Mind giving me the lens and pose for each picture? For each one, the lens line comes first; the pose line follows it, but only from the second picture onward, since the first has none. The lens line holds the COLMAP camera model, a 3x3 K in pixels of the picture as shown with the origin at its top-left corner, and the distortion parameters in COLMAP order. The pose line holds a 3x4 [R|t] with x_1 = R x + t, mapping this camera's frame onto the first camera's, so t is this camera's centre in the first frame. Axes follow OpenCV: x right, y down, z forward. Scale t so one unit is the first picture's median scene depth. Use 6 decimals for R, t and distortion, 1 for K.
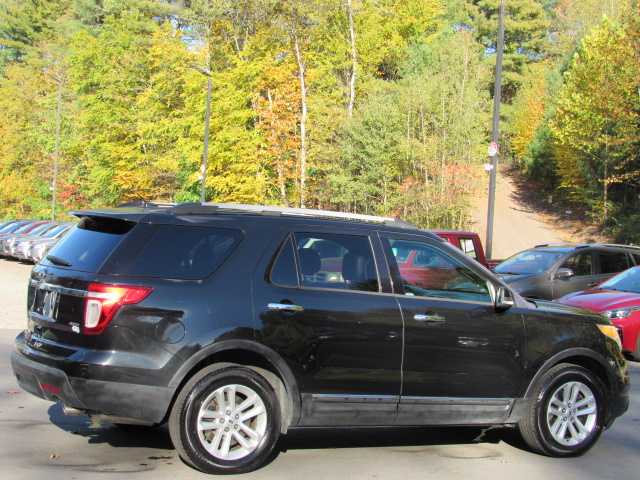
lens RADIAL K [[1204.1, 0, 319.4], [0, 1204.1, 245.2], [0, 0, 1]] dist [-0.159324, 0.000000]
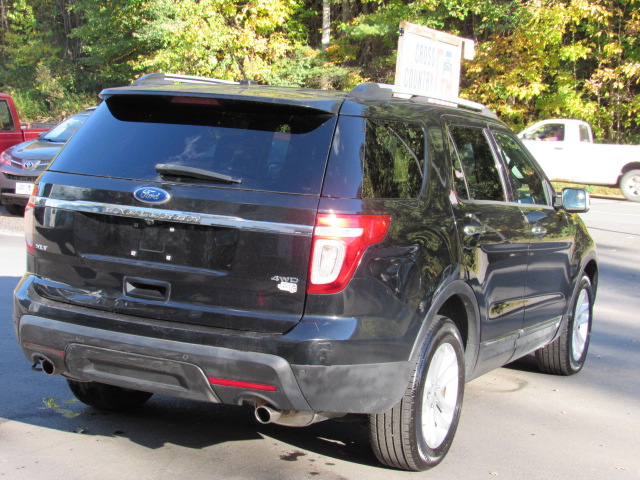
lens RADIAL K [[1204.1, 0, 316.2], [0, 1204.1, 237.4], [0, 0, 1]] dist [-0.159324, 0.000000]
pose [[0.809975, -0.055778, 0.583806, -0.469582], [-0.014813, 0.993203, 0.115445, -0.023991], [-0.586277, -0.102156, 0.803644, 0.410470]]
